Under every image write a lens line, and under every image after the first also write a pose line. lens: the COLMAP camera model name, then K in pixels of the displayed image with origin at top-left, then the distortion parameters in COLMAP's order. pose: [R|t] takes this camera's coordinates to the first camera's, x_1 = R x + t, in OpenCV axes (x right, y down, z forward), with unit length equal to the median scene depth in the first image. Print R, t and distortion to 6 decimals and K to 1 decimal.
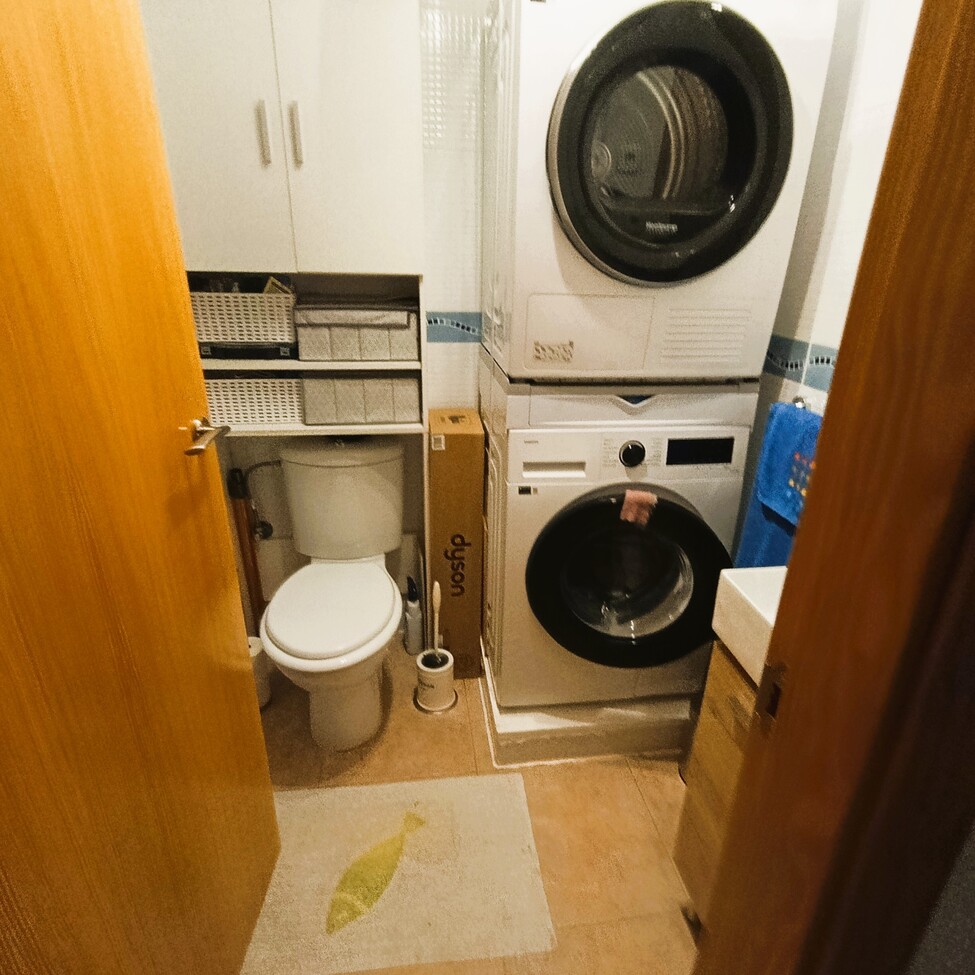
lens RADIAL K [[587.1, 0, 489.2], [0, 587.1, 490.2], [0, 0, 1]] dist [-0.003080, 0.000701]
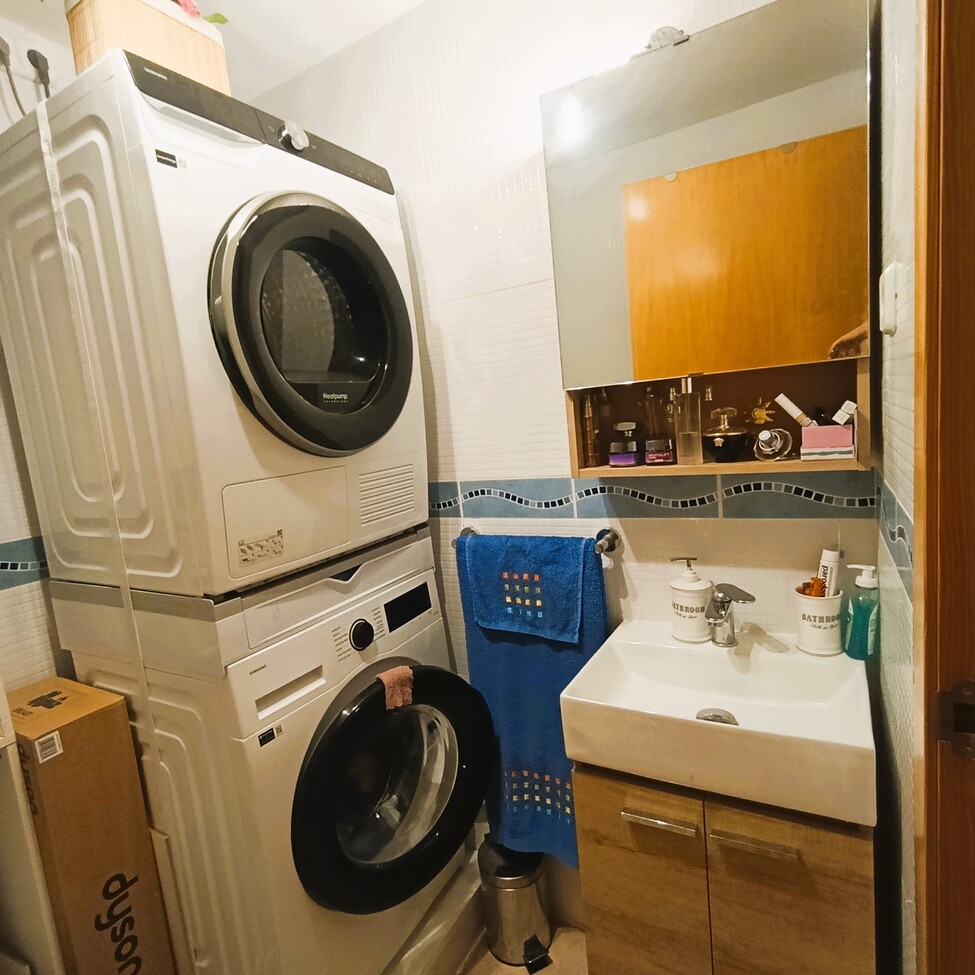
lens RADIAL K [[587.1, 0, 486.8], [0, 587.1, 485.6], [0, 0, 1]] dist [-0.003080, 0.000701]
pose [[0.592941, -0.178825, 0.785138, -0.300575], [0.402252, 0.910438, -0.096420, -0.106437], [-0.697577, 0.372995, 0.611769, 0.252618]]
